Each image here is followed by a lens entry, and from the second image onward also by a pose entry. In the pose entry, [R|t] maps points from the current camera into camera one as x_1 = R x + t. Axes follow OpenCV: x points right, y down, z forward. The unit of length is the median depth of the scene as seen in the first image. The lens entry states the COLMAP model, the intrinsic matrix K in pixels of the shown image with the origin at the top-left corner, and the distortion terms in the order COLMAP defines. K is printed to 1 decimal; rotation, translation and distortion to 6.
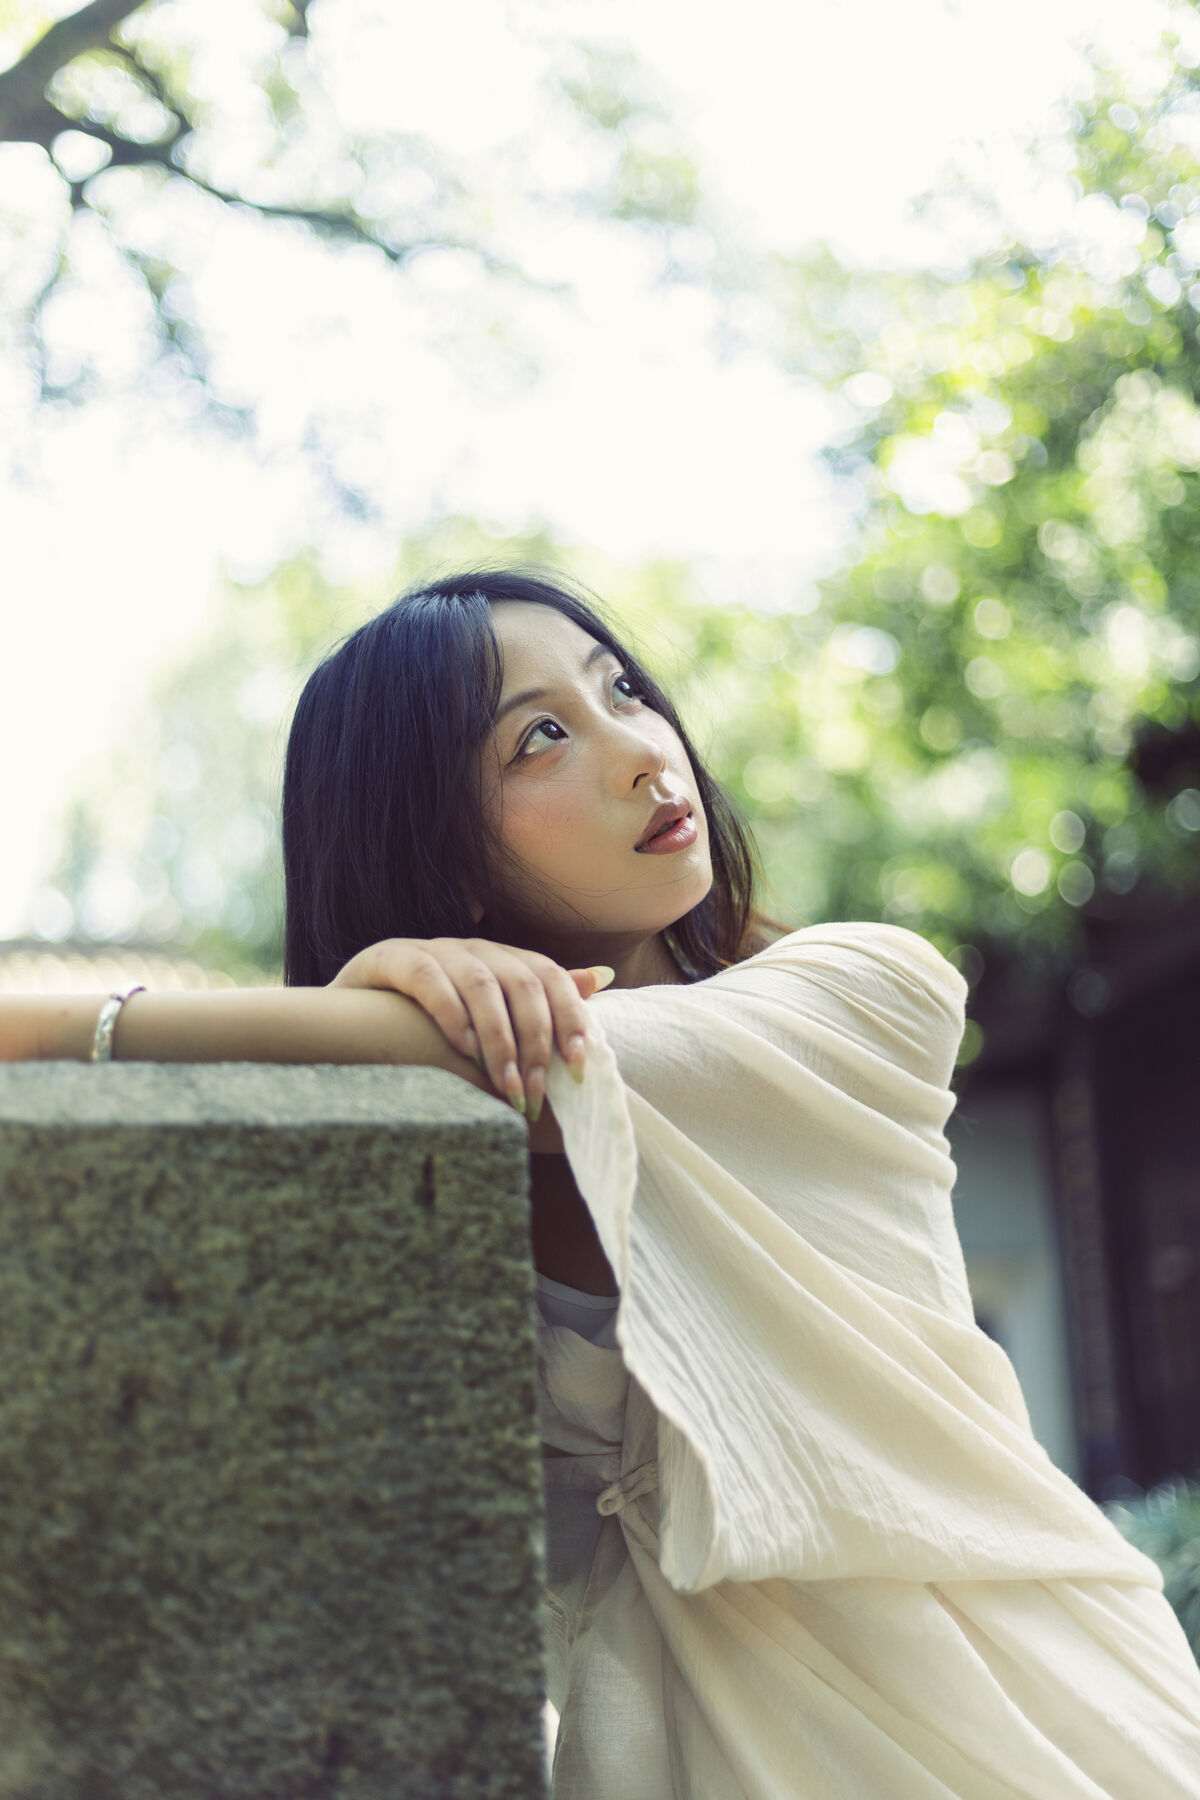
lens RADIAL K [[2621.2, 0, 600.0], [0, 2621.2, 900.0], [0, 0, 1]] dist [0.009109, 0.040302]
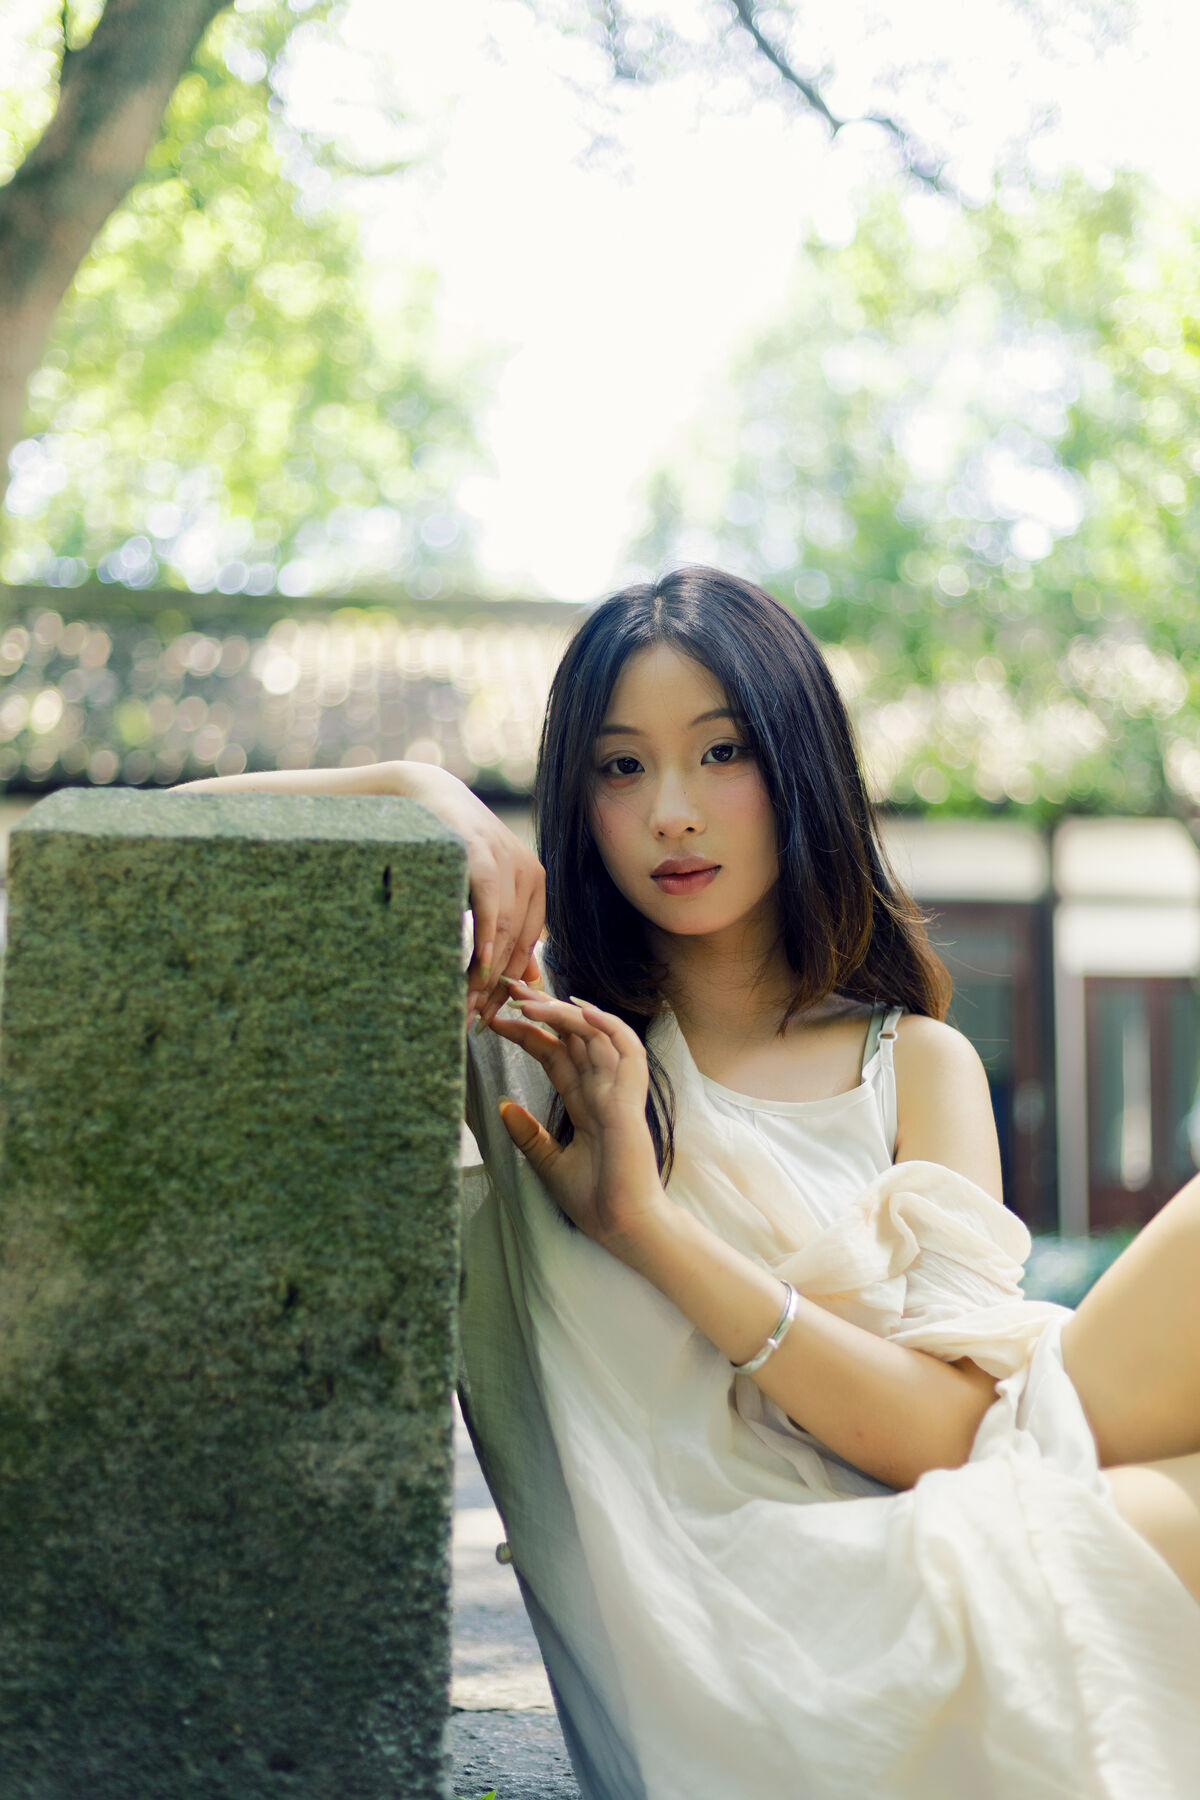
lens RADIAL K [[2621.2, 0, 600.0], [0, 2621.2, 900.0], [0, 0, 1]] dist [0.009109, 0.040302]
pose [[0.974500, 0.033690, -0.221842, 0.343132], [-0.005948, 0.992195, 0.124552, -0.051584], [0.224307, -0.120056, 0.967095, -0.256757]]
